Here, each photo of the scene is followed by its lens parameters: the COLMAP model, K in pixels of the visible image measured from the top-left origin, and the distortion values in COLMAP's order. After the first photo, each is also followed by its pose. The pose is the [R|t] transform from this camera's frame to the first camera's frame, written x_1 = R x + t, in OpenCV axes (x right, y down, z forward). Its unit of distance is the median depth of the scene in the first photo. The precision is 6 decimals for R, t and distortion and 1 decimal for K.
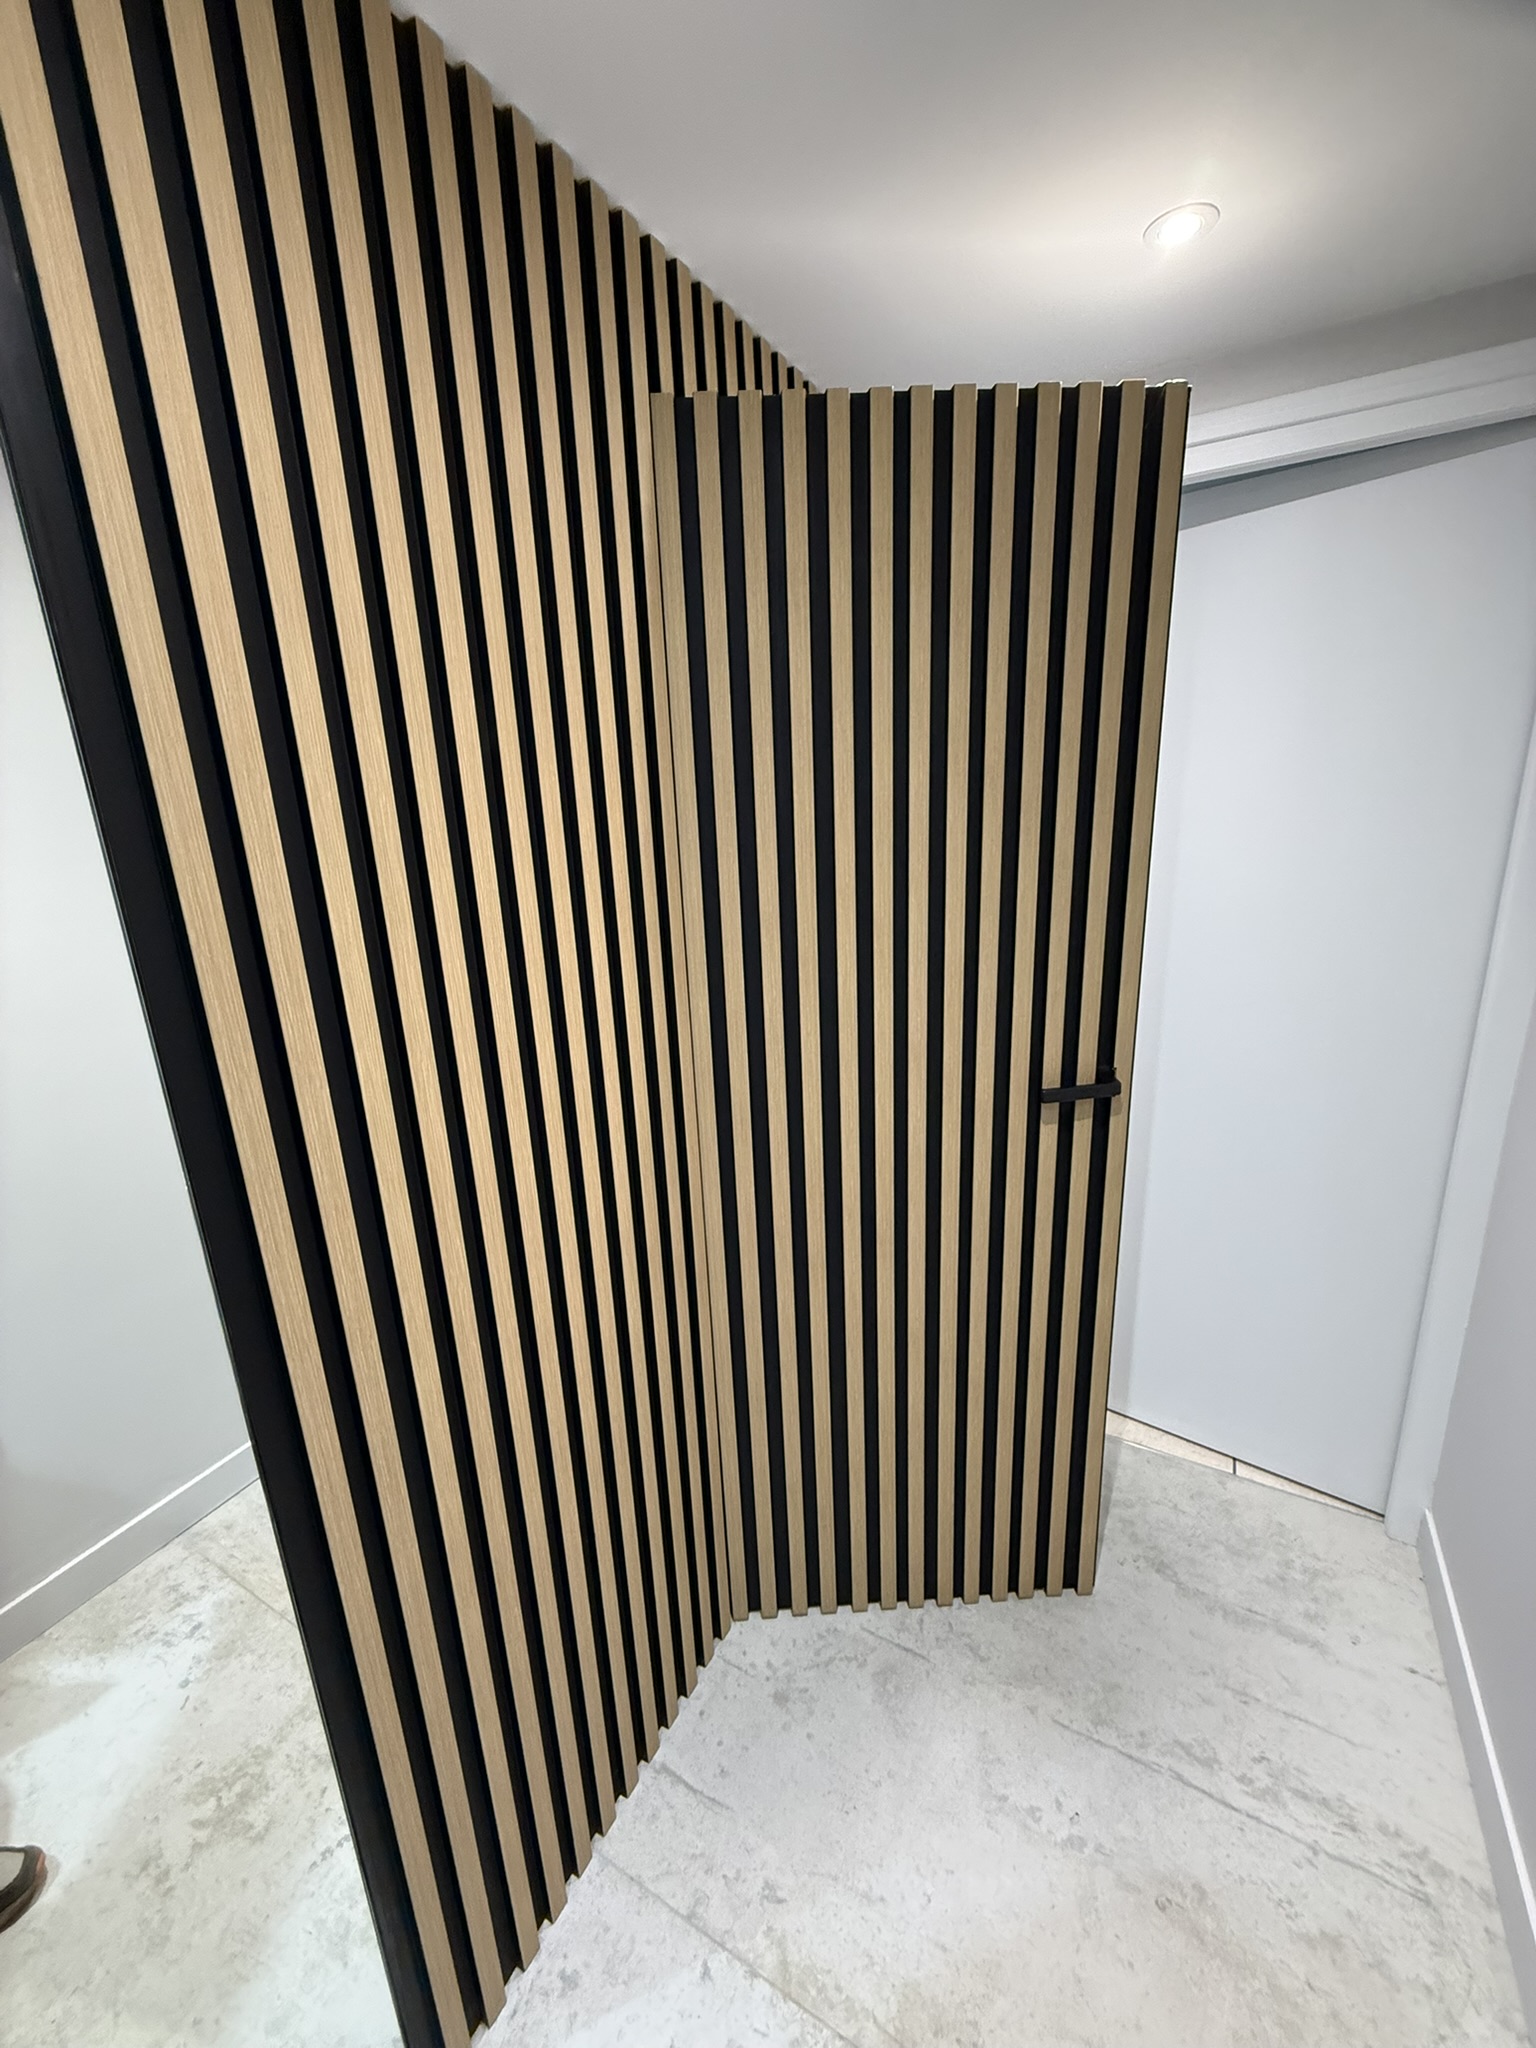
lens RADIAL K [[812.1, 0, 766.6], [0, 812.1, 1019.4], [0, 0, 1]] dist [-0.001353, 0.000198]
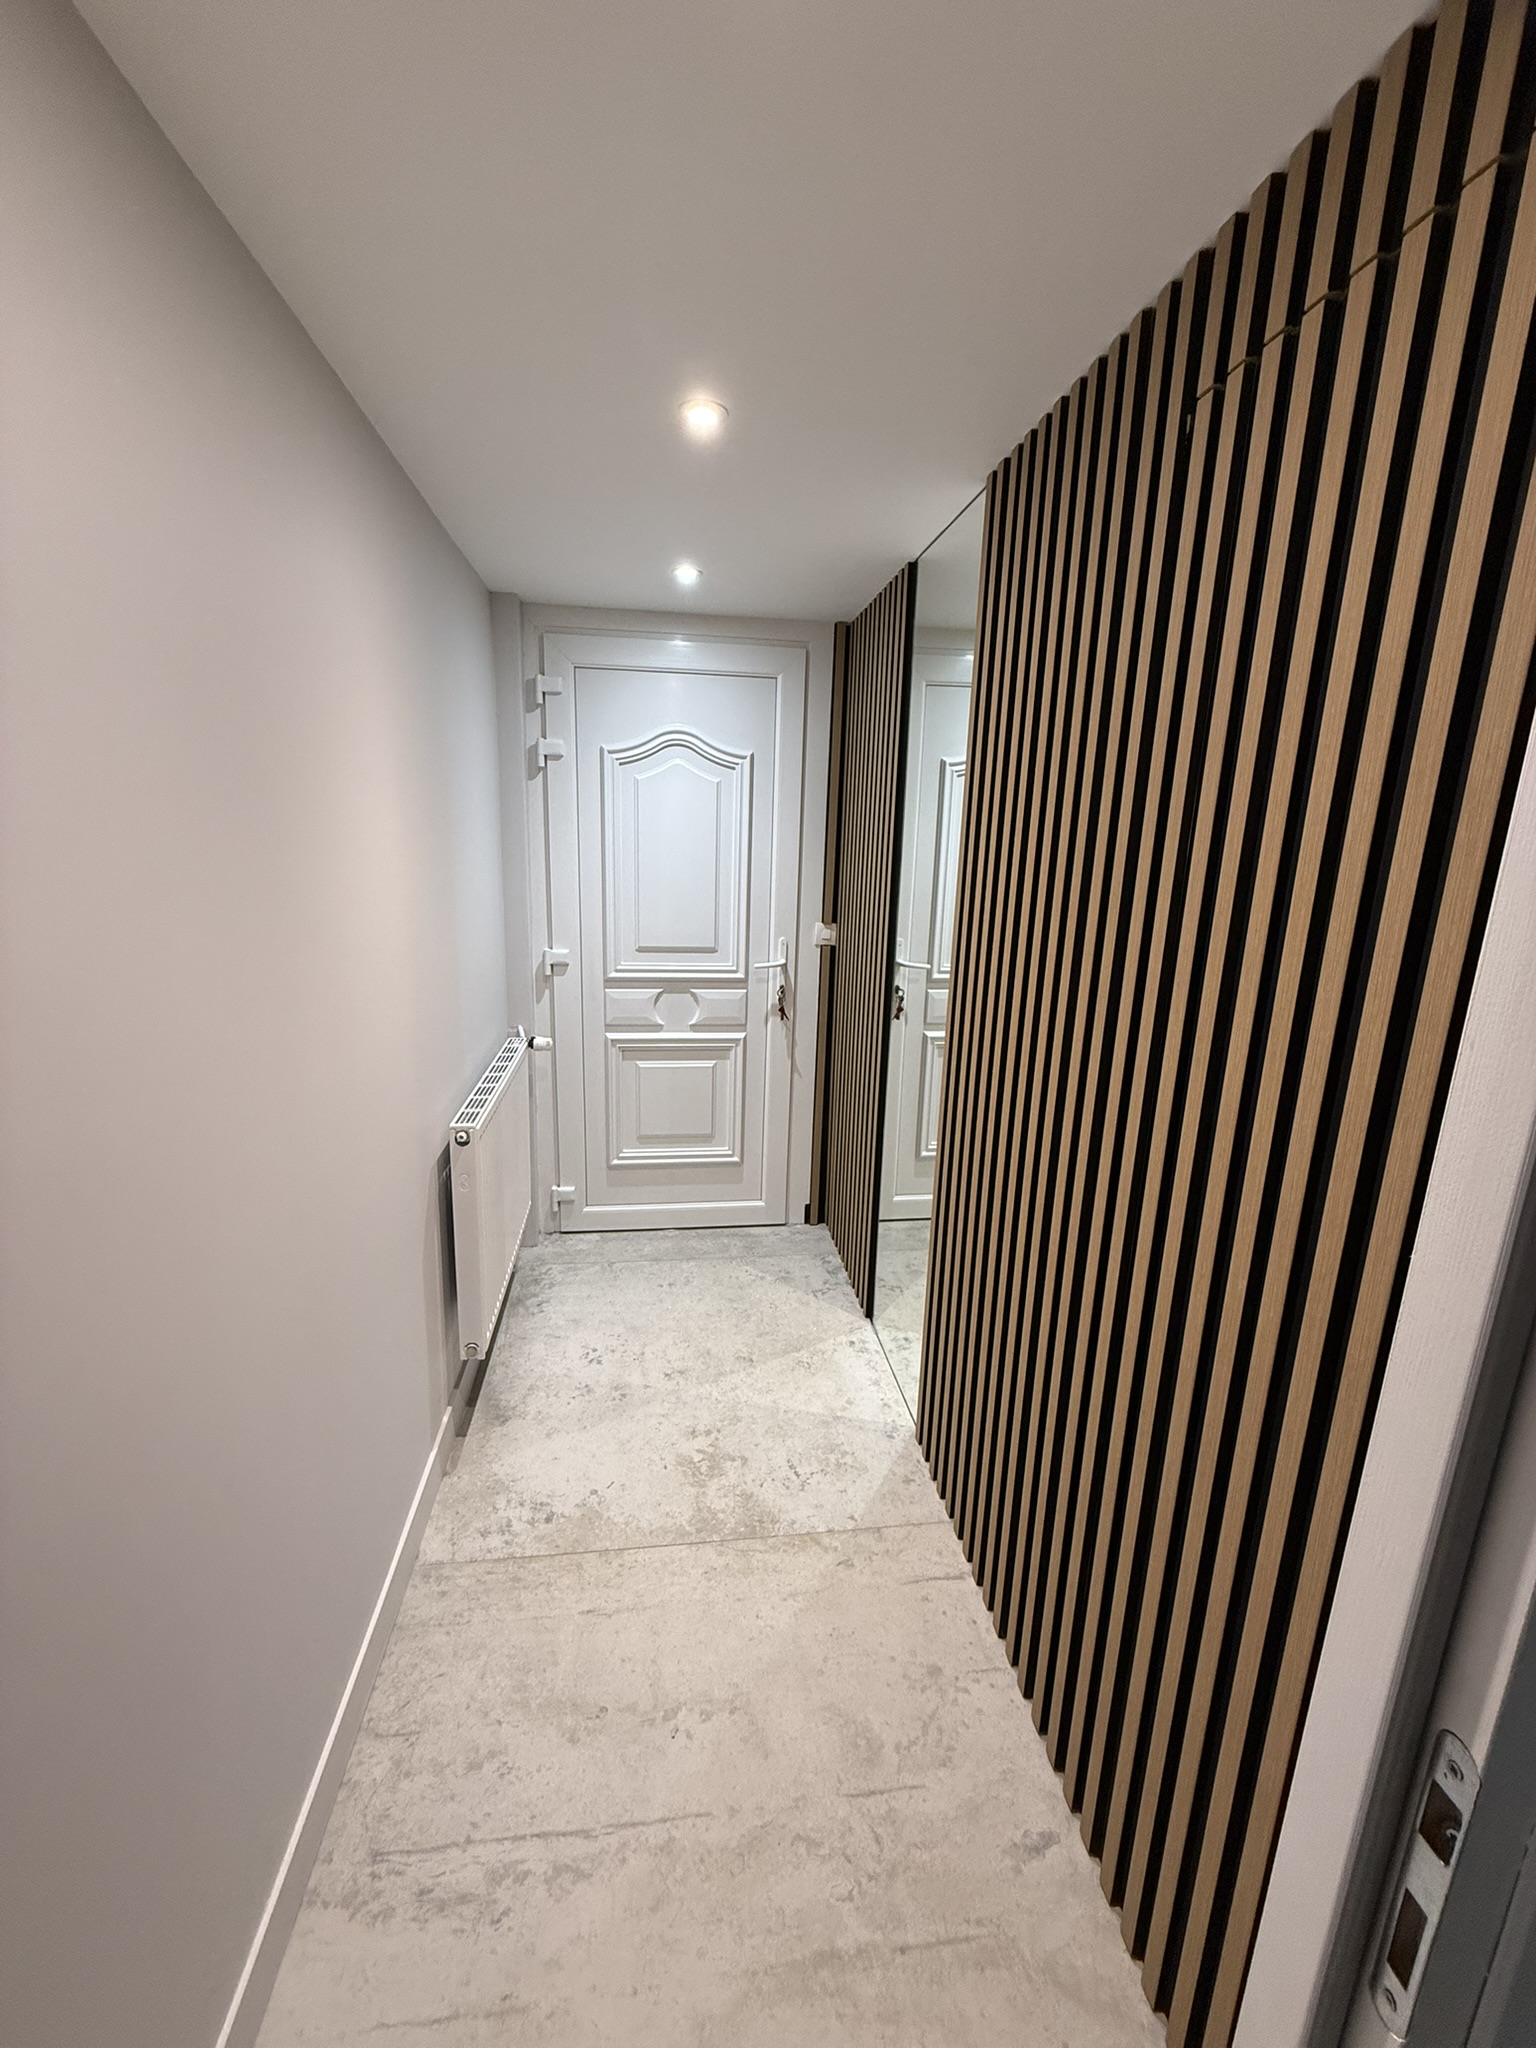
lens RADIAL K [[810.2, 0, 766.8], [0, 810.2, 1016.3], [0, 0, 1]] dist [-0.000754, -0.000138]
pose [[-0.804227, 0.152136, -0.574521, 0.760820], [-0.151340, 0.882393, 0.445510, -0.401184], [0.574731, 0.445239, -0.686619, 1.384782]]
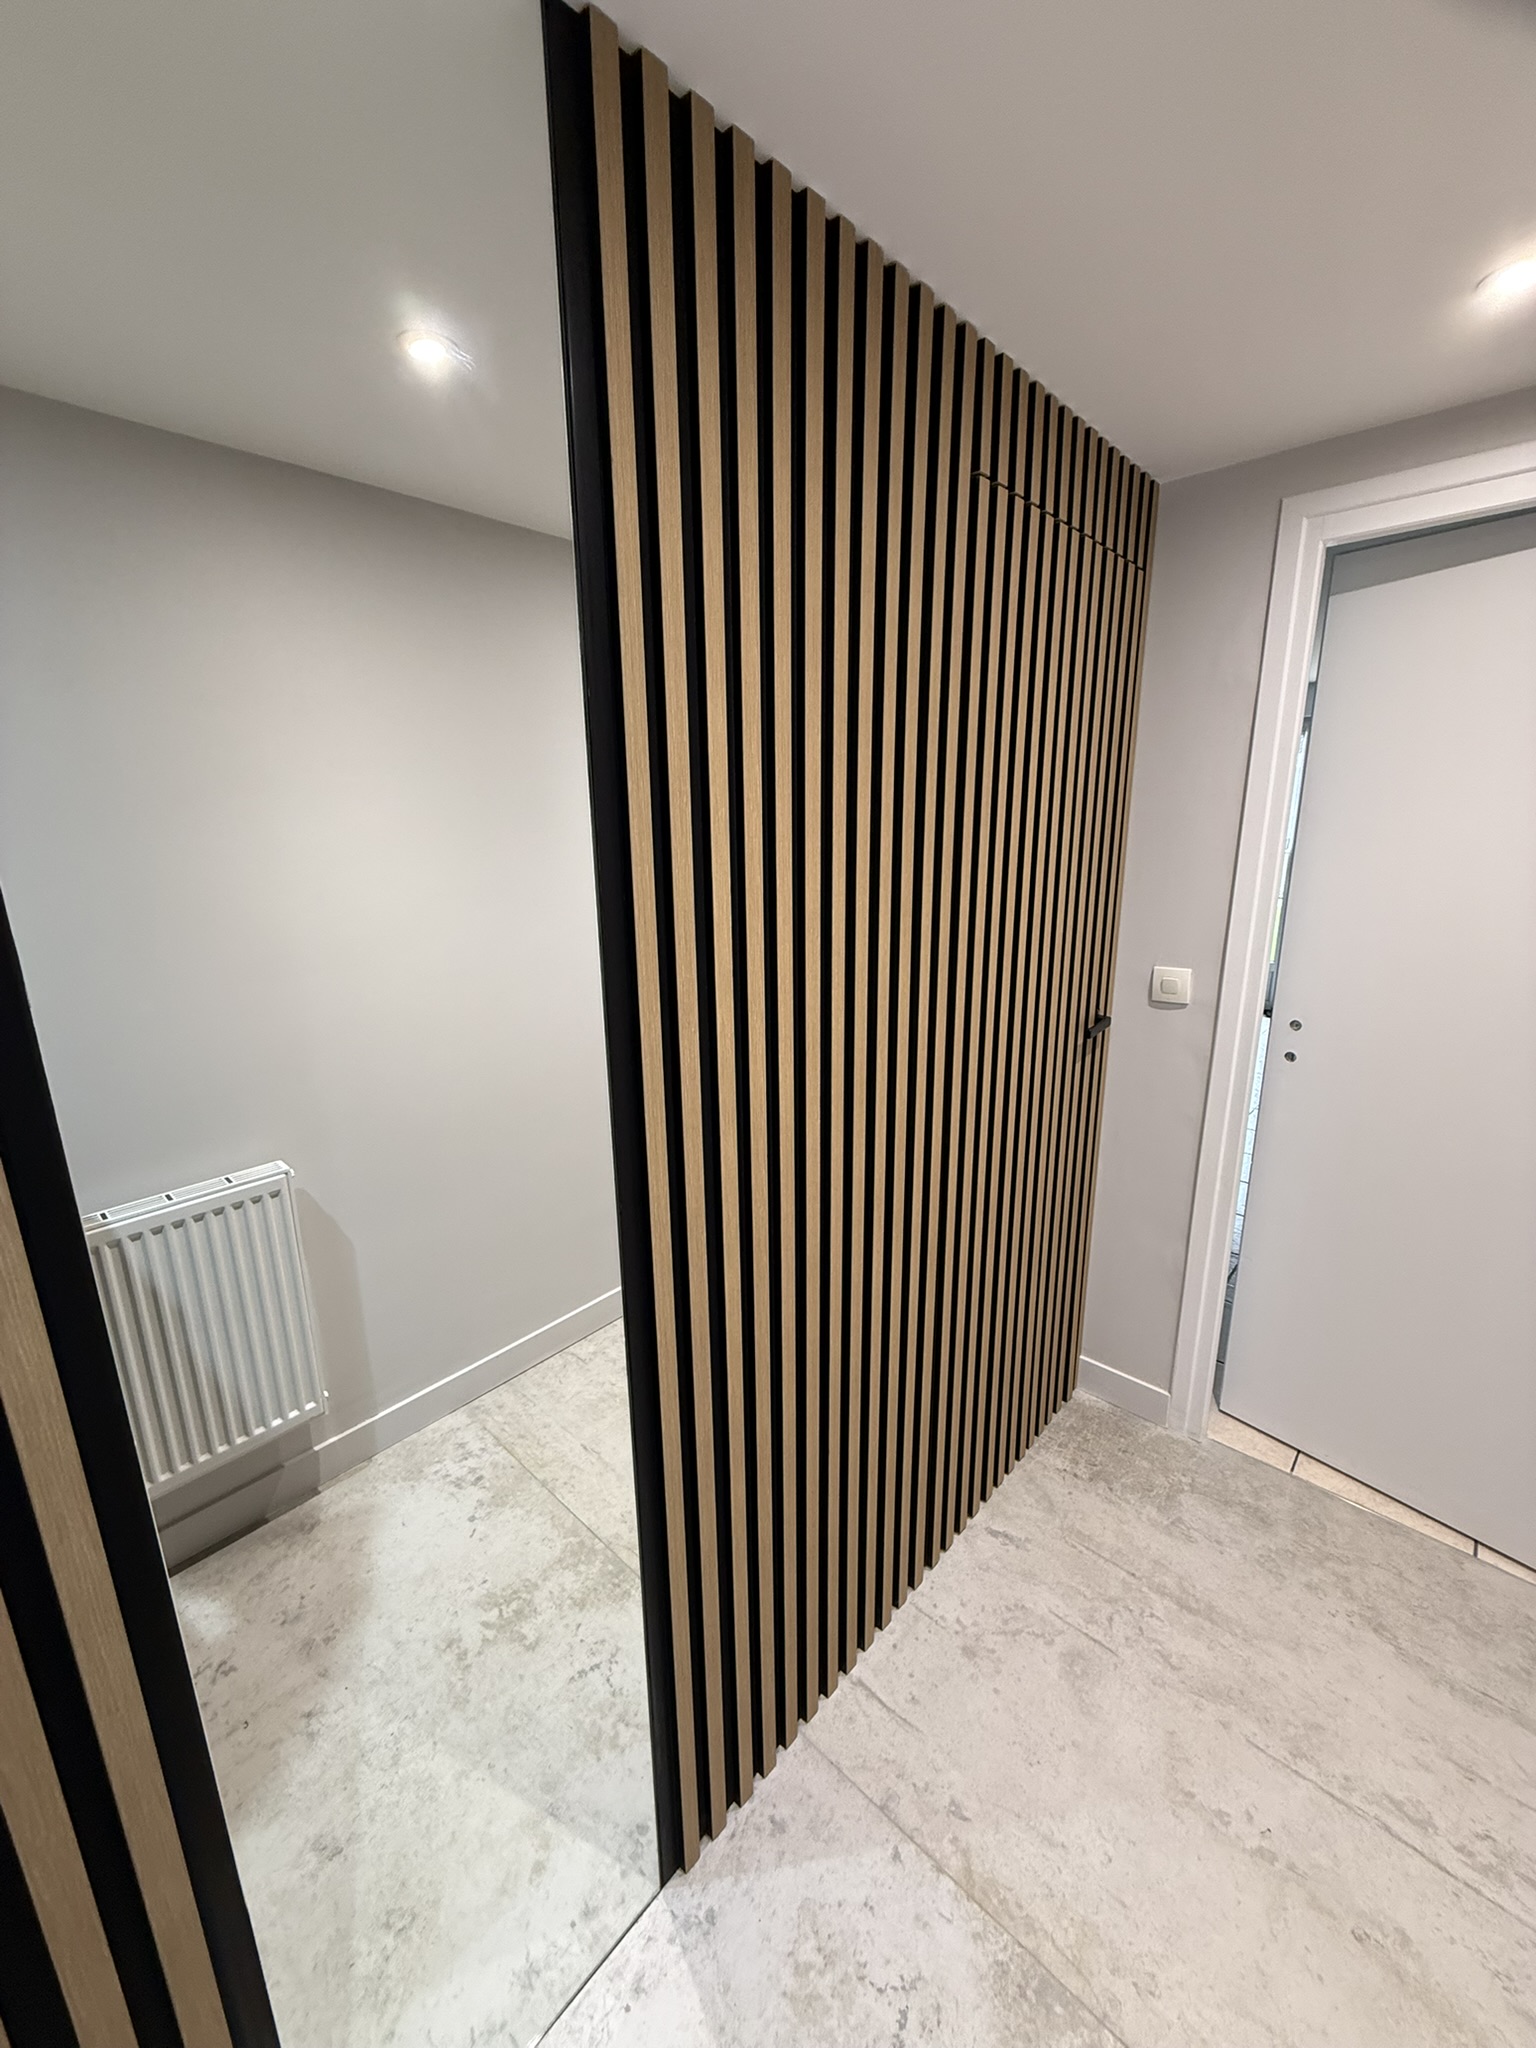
lens RADIAL K [[810.2, 0, 766.8], [0, 810.2, 1016.3], [0, 0, 1]] dist [-0.000754, -0.000138]
pose [[0.971457, 0.084762, -0.221557, -0.087122], [-0.089627, 0.995903, -0.011976, 0.037607], [0.219634, 0.031492, 0.975074, -0.151519]]
